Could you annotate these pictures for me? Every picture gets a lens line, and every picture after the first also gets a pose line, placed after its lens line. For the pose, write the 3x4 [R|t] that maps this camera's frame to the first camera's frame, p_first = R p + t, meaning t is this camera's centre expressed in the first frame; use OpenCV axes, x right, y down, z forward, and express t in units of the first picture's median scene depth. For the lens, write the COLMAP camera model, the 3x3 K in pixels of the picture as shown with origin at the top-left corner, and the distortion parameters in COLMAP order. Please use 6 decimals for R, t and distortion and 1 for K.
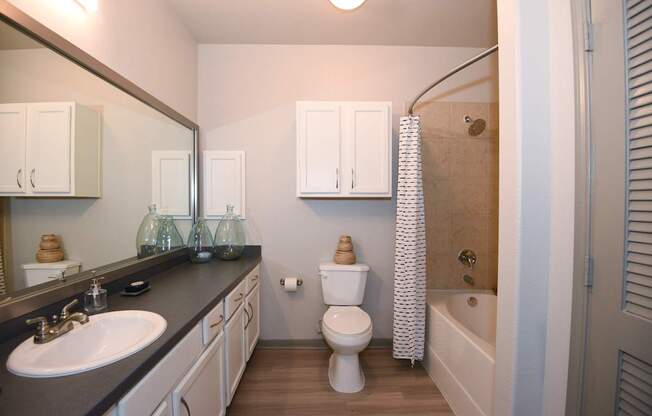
lens RADIAL K [[311.3, 0, 326.0], [0, 311.3, 208.0], [0, 0, 1]] dist [0.000687, -0.000467]
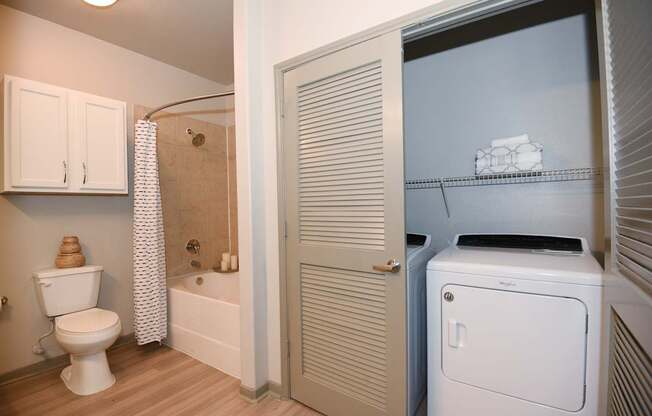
lens RADIAL K [[311.3, 0, 326.0], [0, 311.3, 208.0], [0, 0, 1]] dist [0.000687, -0.000467]
pose [[0.580144, -0.019504, 0.814281, -0.254793], [0.043460, 0.999030, -0.007034, 0.048011], [-0.813354, 0.039469, 0.580429, -0.139870]]
